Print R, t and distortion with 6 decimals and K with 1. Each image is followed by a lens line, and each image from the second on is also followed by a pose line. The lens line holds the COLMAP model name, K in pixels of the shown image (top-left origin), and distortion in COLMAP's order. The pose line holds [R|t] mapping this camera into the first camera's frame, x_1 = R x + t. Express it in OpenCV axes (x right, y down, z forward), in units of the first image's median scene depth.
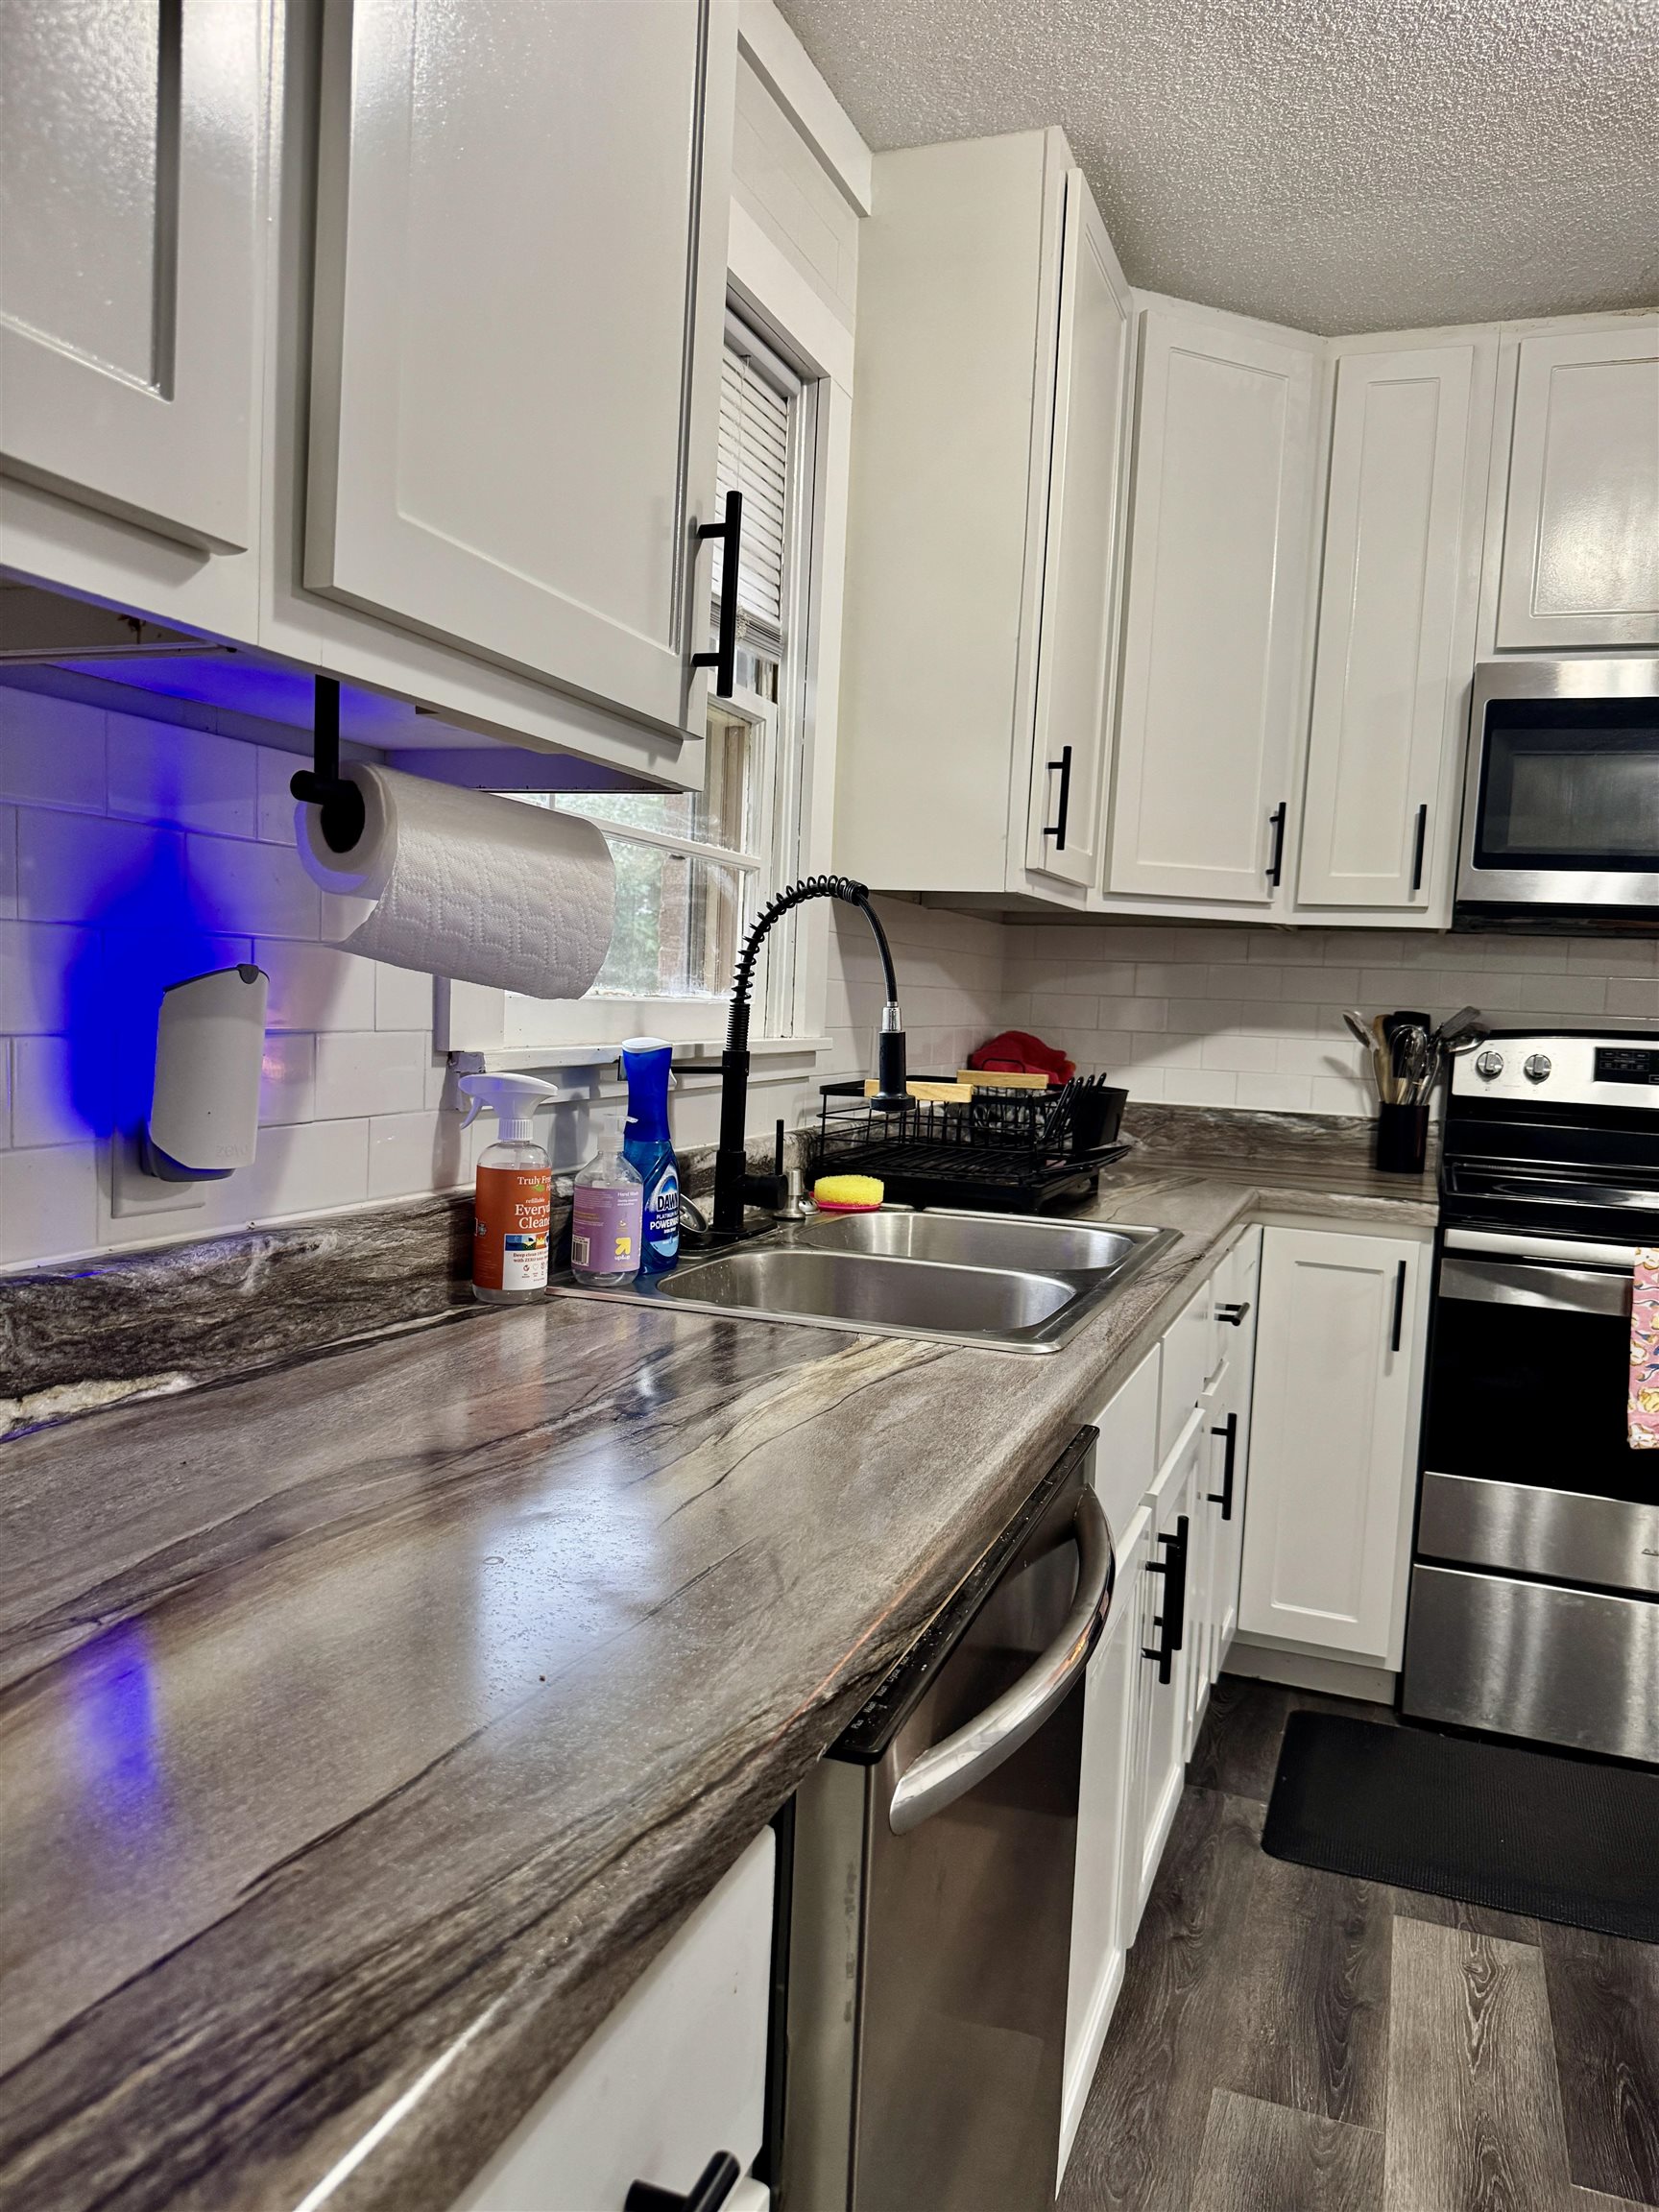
lens RADIAL K [[1601.5, 0, 829.5], [0, 1601.5, 1106.0], [0, 0, 1]] dist [-0.000797, -0.004238]
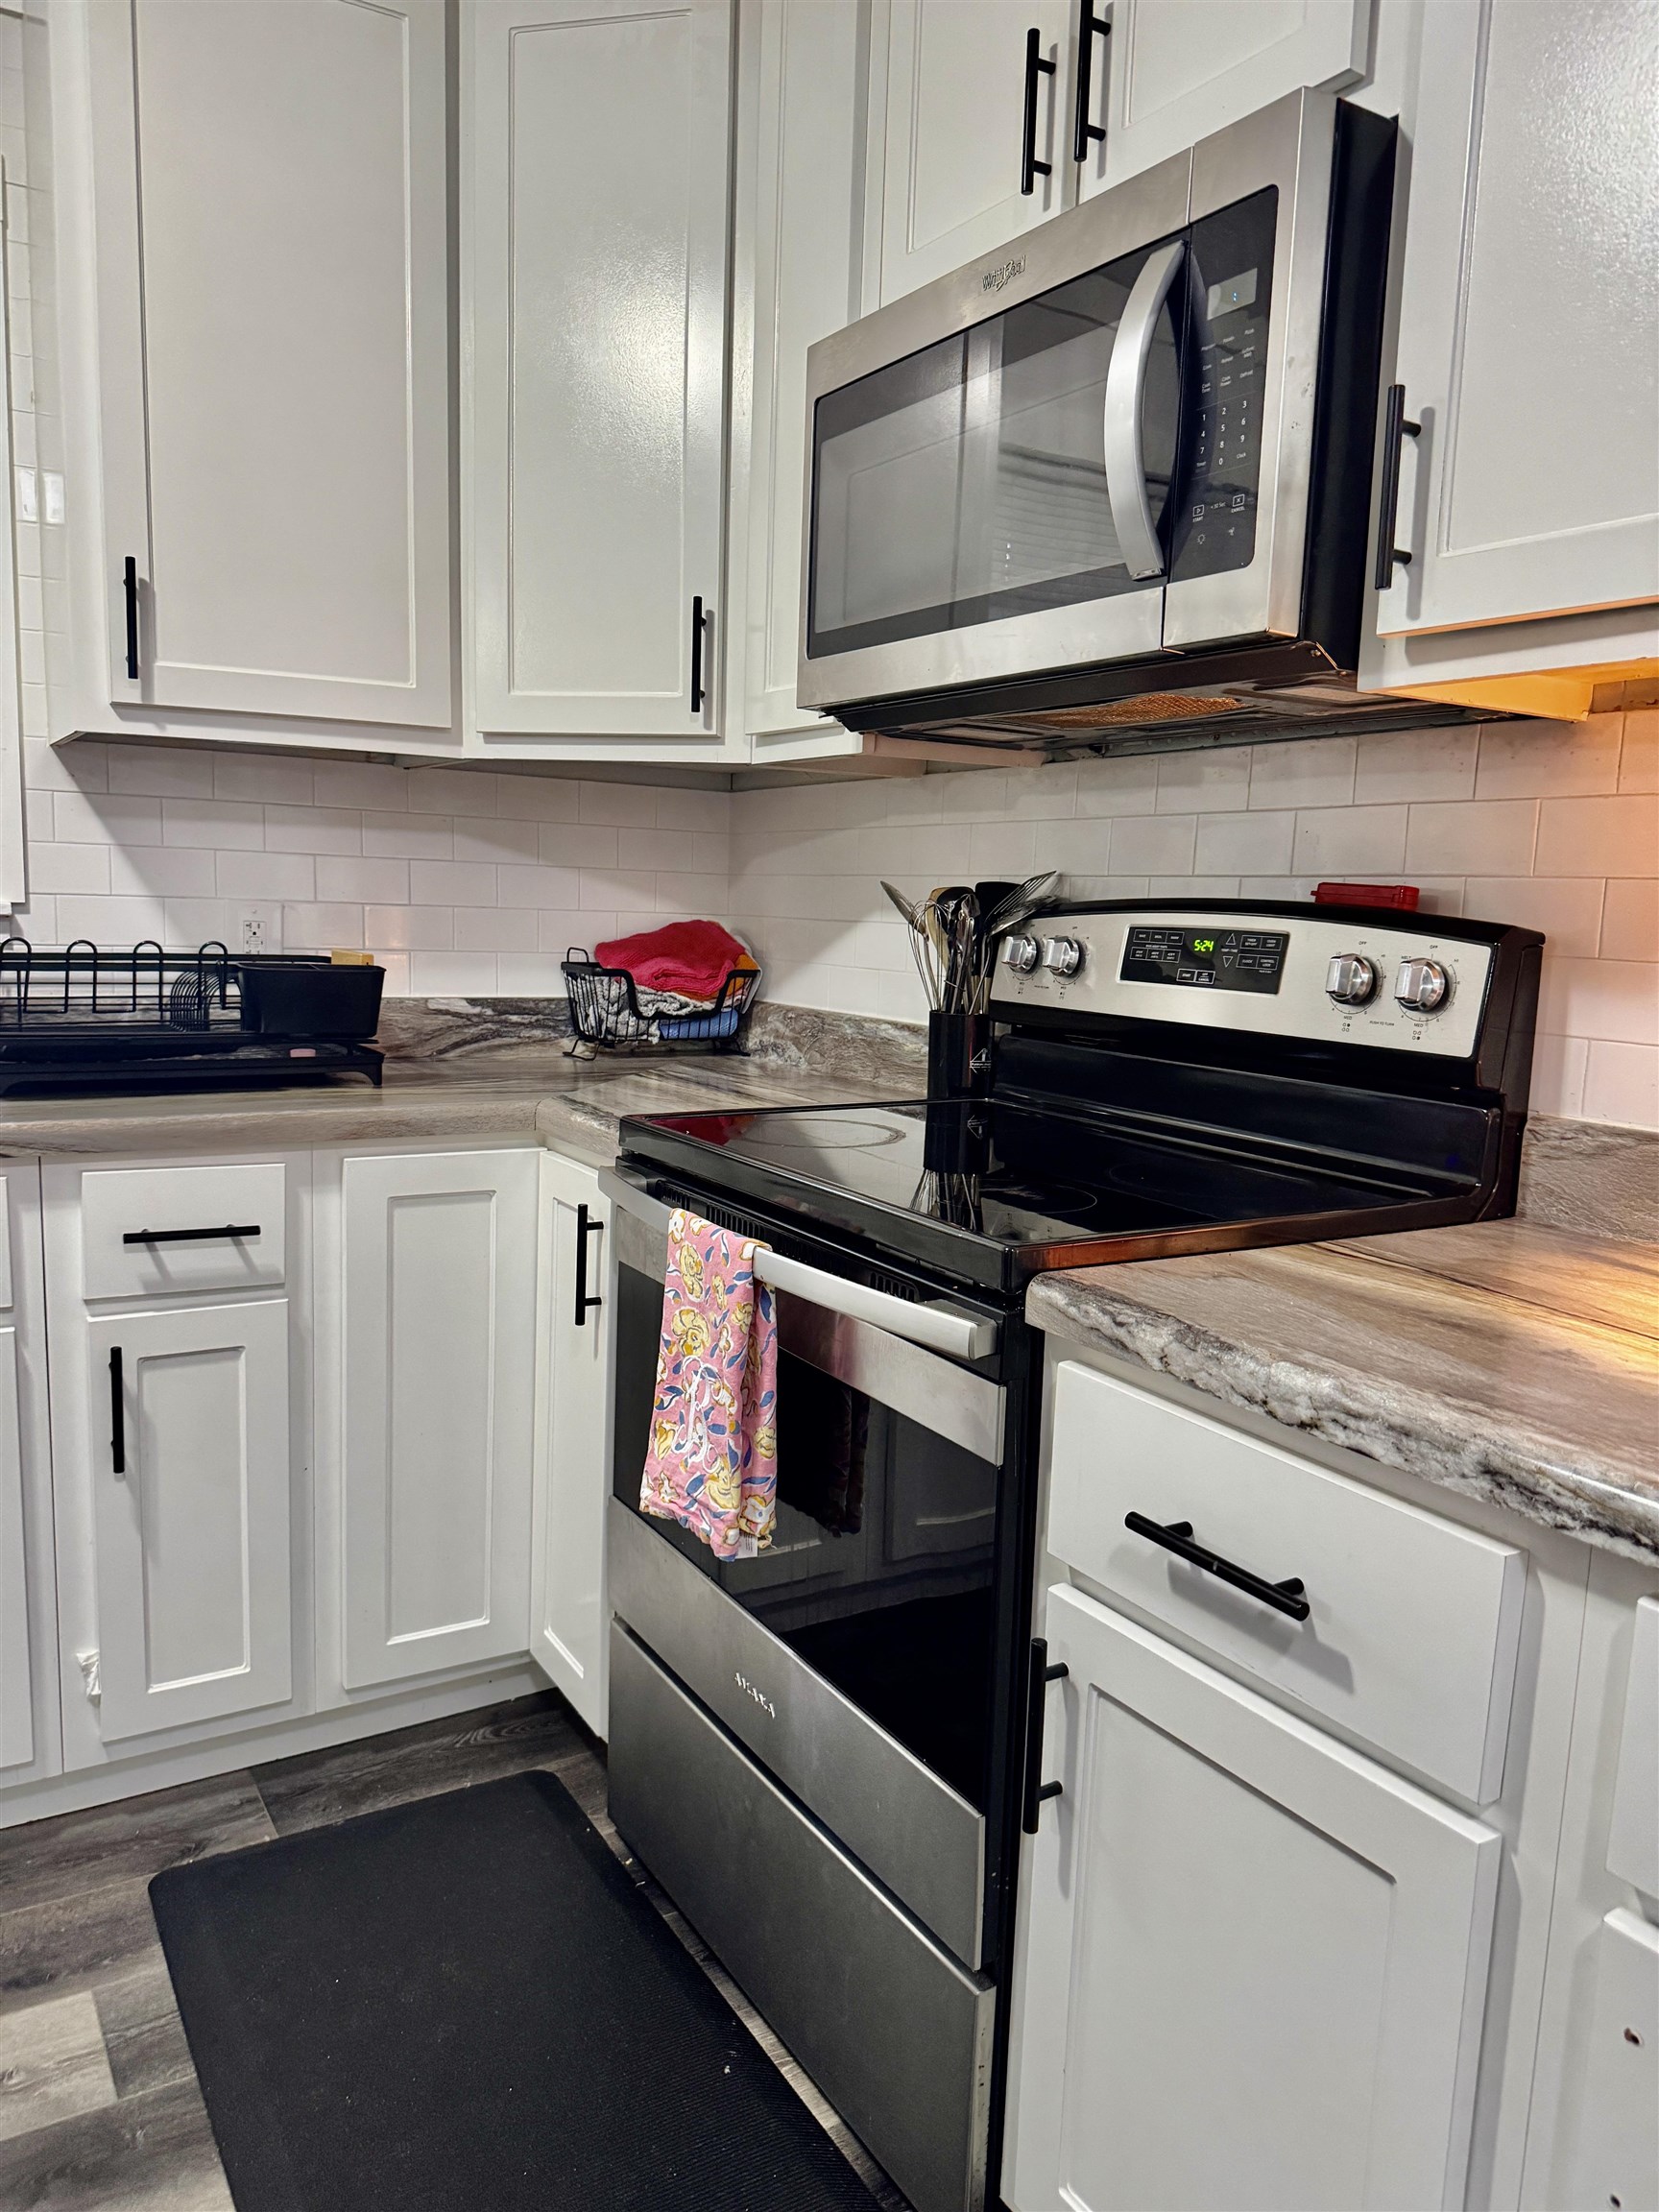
lens RADIAL K [[1585.6, 0, 832.9], [0, 1585.6, 1131.7], [0, 0, 1]] dist [0.005900, 0.001084]
pose [[0.792048, 0.072856, -0.606096, 0.762946], [-0.046594, 0.997171, 0.058977, 0.013065], [0.608678, -0.018472, 0.793202, 0.423794]]
